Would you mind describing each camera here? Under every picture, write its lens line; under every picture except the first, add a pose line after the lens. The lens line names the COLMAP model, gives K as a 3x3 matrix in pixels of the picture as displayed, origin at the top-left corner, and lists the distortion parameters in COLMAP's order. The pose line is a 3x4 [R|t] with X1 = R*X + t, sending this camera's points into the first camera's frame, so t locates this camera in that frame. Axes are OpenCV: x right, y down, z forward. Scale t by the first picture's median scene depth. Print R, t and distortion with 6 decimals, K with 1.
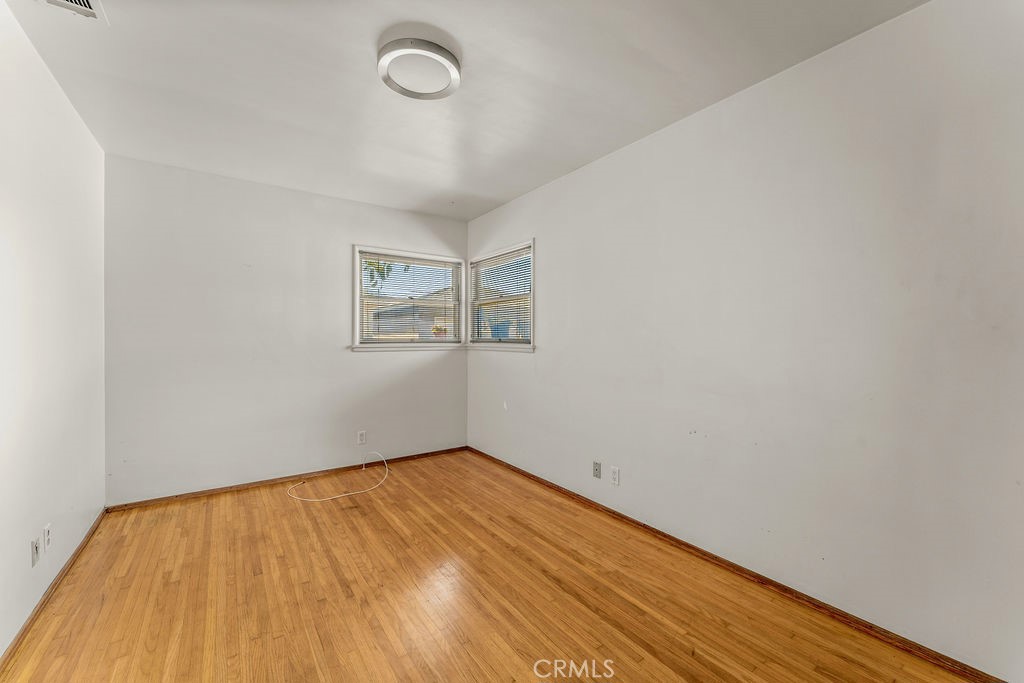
lens RADIAL K [[408.8, 0, 515.2], [0, 408.8, 341.6], [0, 0, 1]] dist [-0.000214, 0.000291]
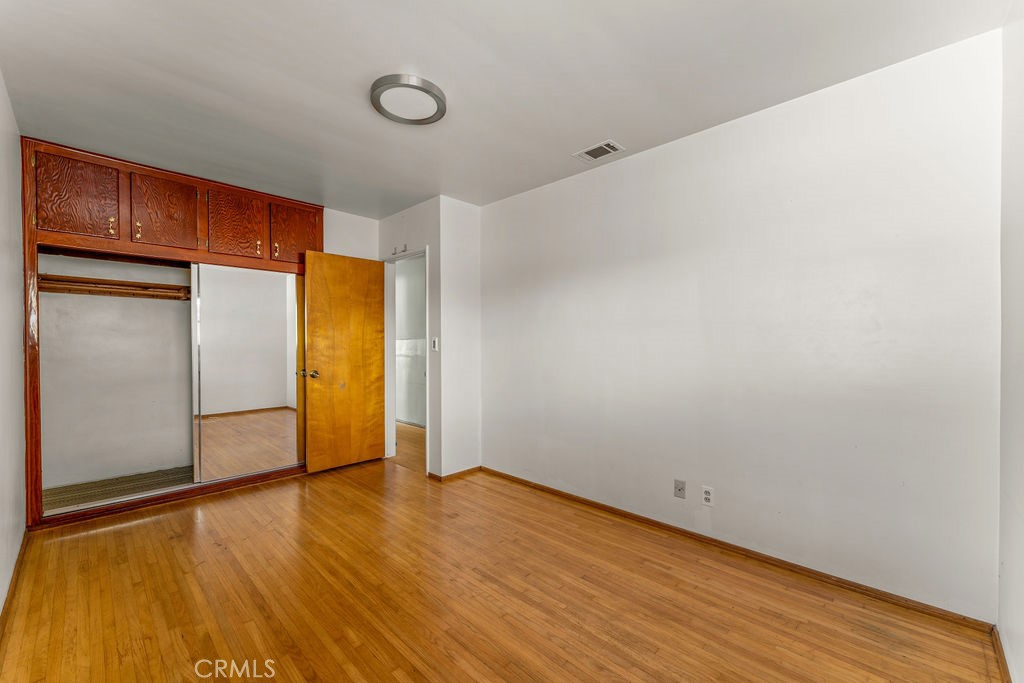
lens RADIAL K [[408.8, 0, 515.2], [0, 408.8, 341.6], [0, 0, 1]] dist [-0.000214, 0.000291]
pose [[-0.981497, -0.001266, -0.191473, -0.246970], [-0.002540, 0.999976, 0.006408, -0.014267], [0.191460, 0.006776, -0.981477, 1.779639]]
